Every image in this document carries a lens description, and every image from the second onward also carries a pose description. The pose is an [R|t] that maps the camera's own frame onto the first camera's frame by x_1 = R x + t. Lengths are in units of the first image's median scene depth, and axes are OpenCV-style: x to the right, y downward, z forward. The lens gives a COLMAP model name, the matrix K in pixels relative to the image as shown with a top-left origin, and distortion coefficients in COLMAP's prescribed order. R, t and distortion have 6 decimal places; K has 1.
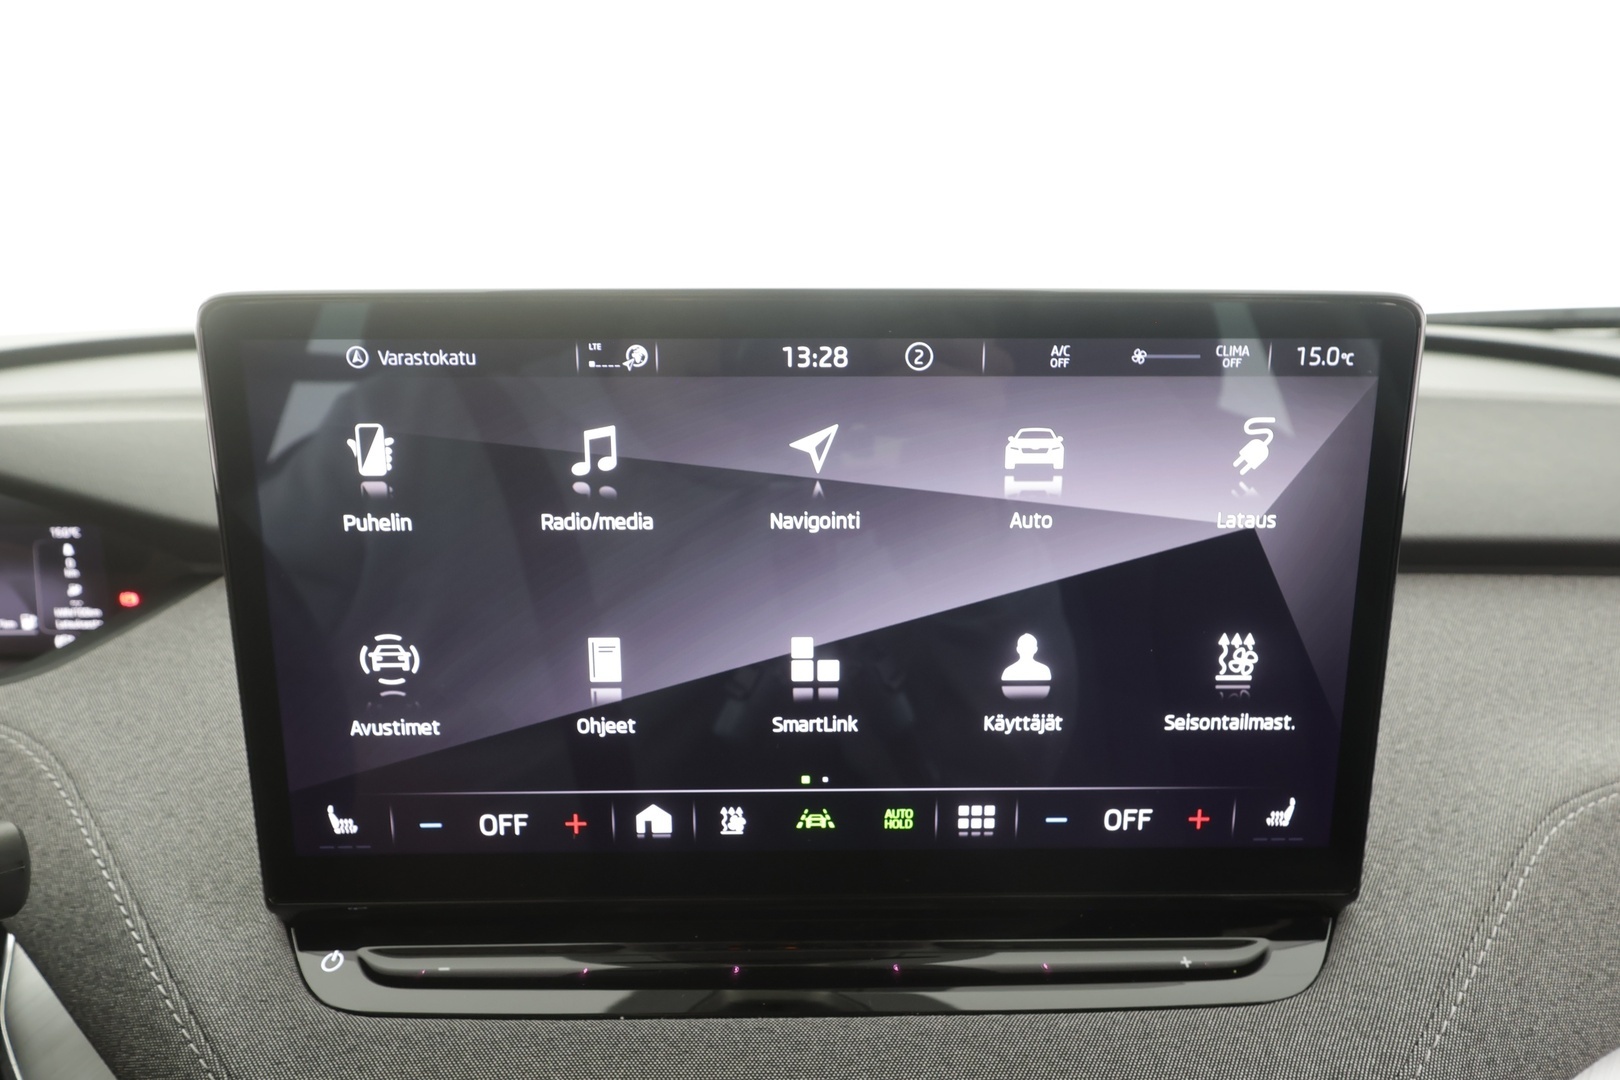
lens RADIAL K [[940.0, 0, 810.0], [0, 940.0, 540.0], [0, 0, 1]] dist [-0.002096, 0.000044]
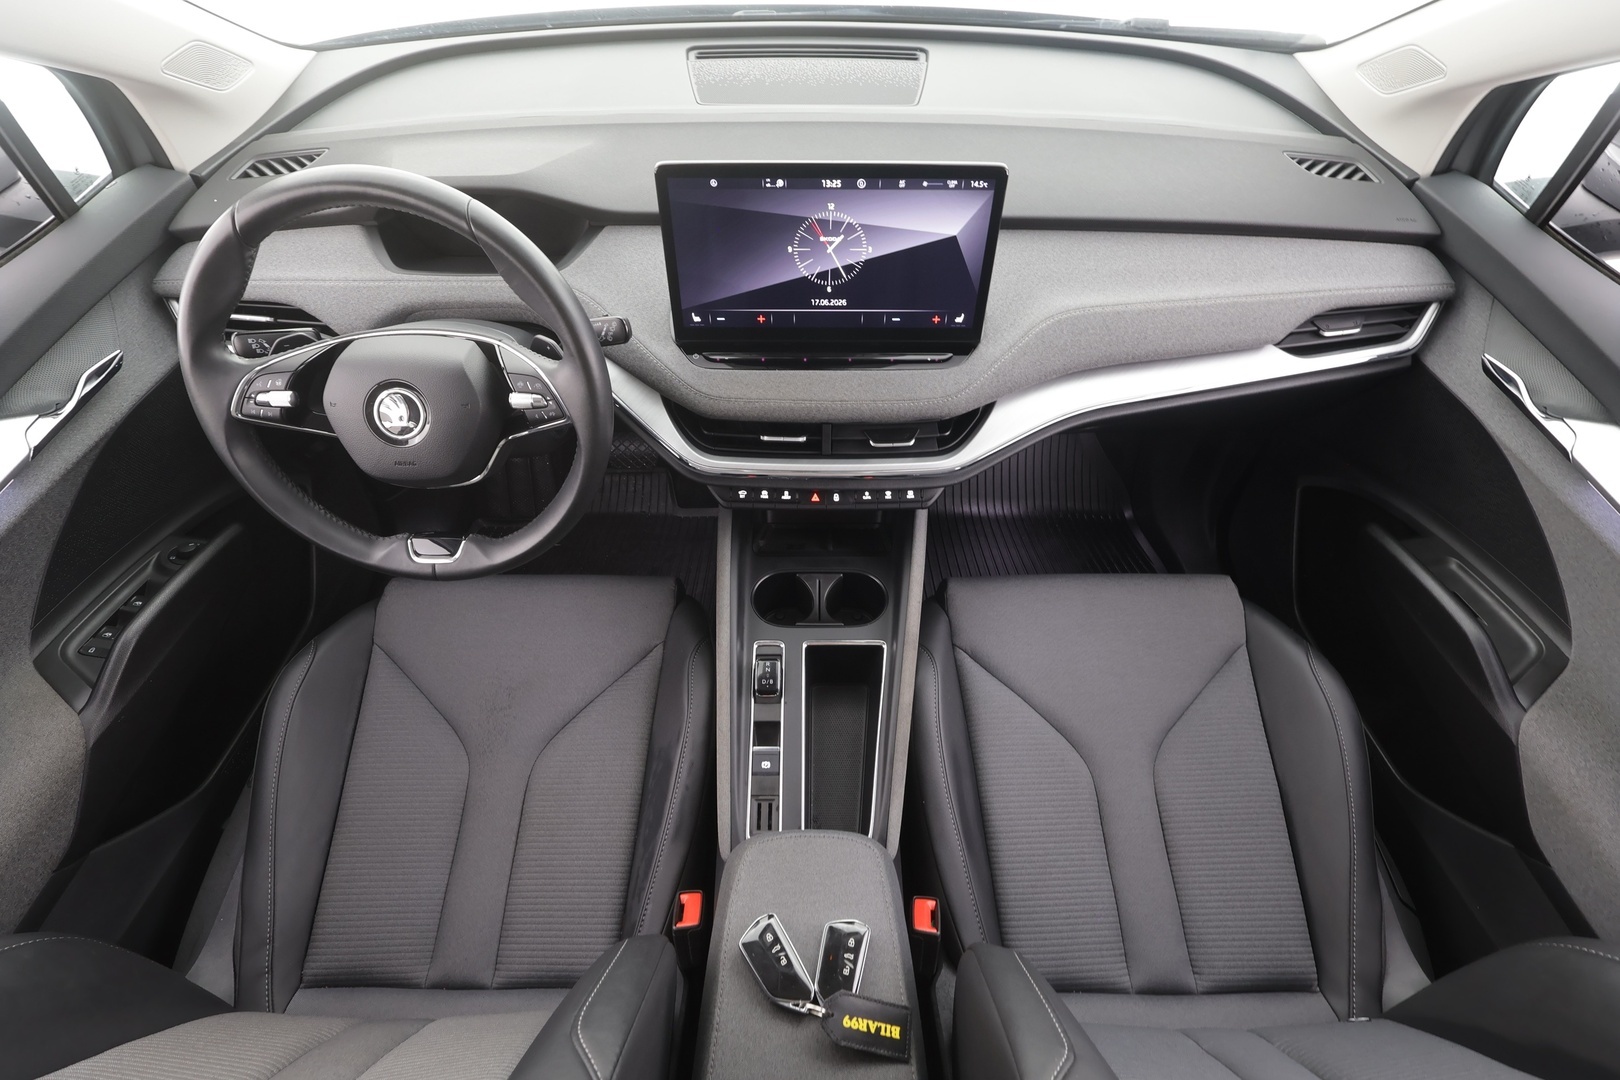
lens RADIAL K [[749.2, 0, 810.0], [0, 749.2, 540.0], [0, 0, 1]] dist [-0.001630, 0.000890]
pose [[0.999939, 0.010747, -0.002726, -0.047949], [-0.007693, 0.849544, 0.527462, -0.493657], [0.007985, -0.527408, 0.849574, -1.881425]]
